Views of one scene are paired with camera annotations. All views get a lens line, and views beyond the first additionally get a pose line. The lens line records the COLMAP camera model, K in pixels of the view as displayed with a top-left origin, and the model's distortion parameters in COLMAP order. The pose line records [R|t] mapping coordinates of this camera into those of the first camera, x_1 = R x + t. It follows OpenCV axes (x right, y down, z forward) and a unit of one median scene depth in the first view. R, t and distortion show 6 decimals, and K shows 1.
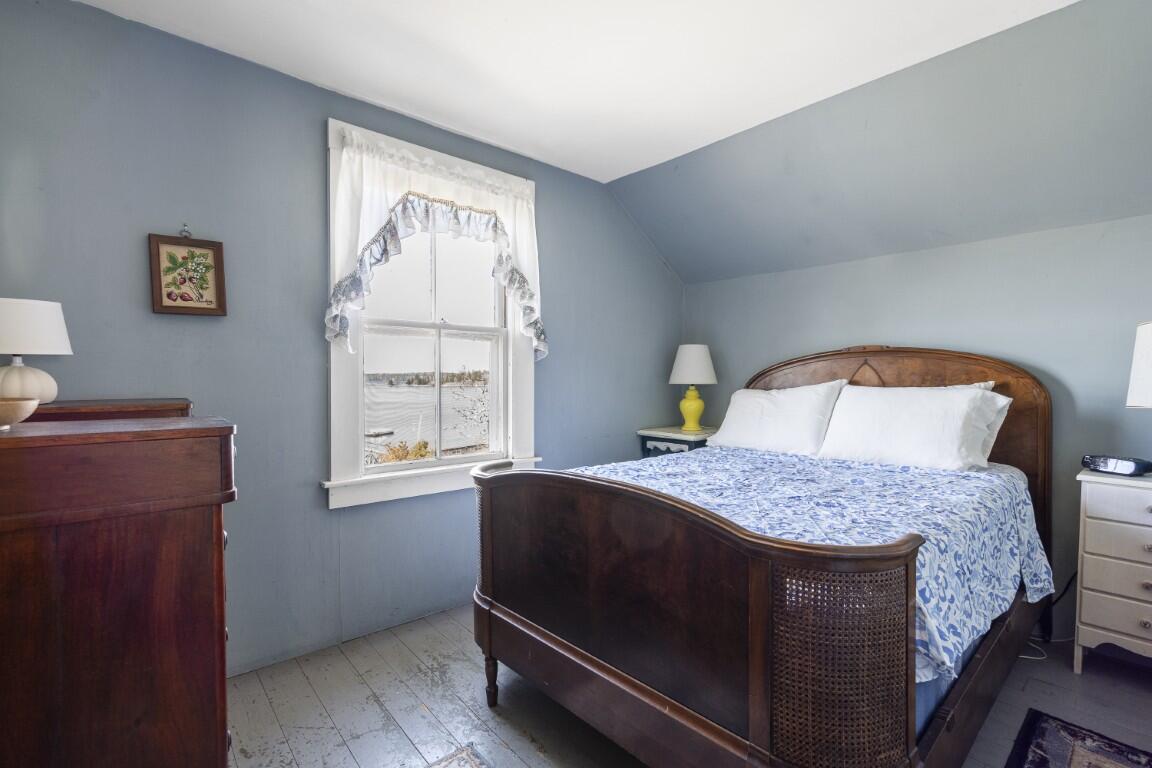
lens RADIAL K [[525.9, 0, 575.4], [0, 525.9, 393.2], [0, 0, 1]] dist [-0.002375, 0.001665]
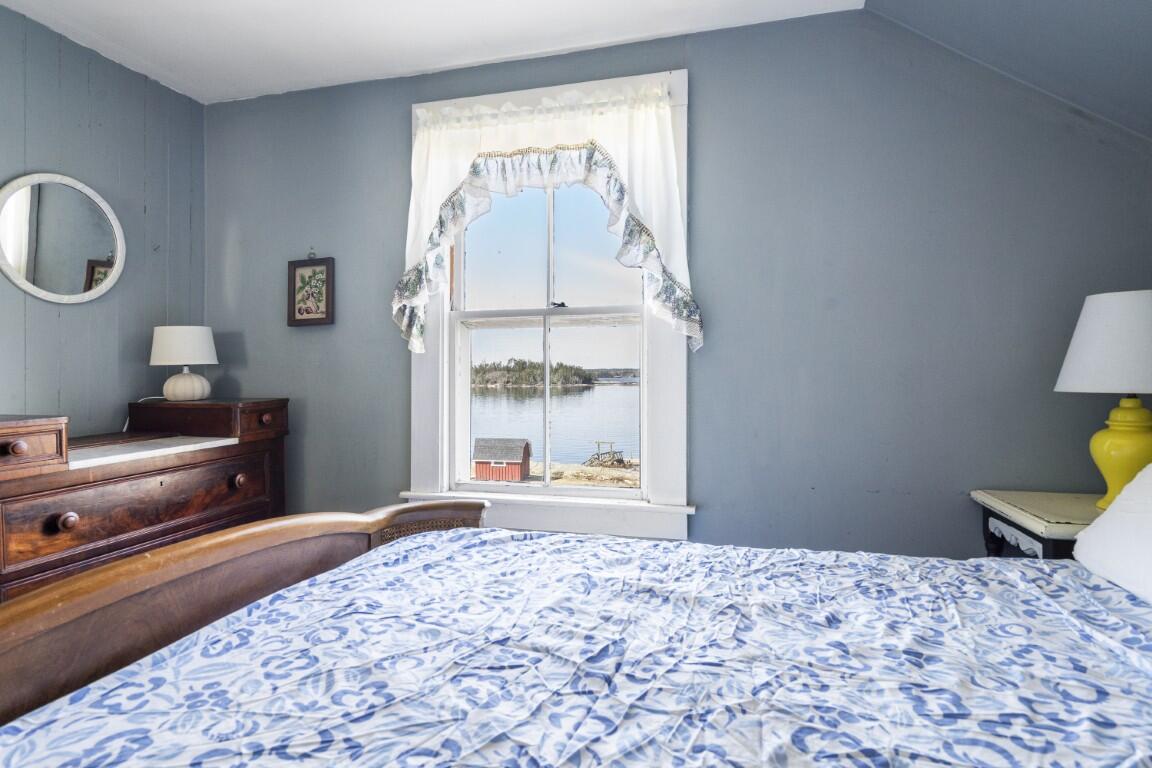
lens RADIAL K [[619.4, 0, 576.1], [0, 619.4, 376.0], [0, 0, 1]] dist [0.002321, 0.000018]
pose [[0.545204, 0.003632, -0.838295, 0.710269], [-0.017217, 0.999828, -0.006866, -0.037868], [0.838126, 0.018176, 0.545173, 0.732927]]
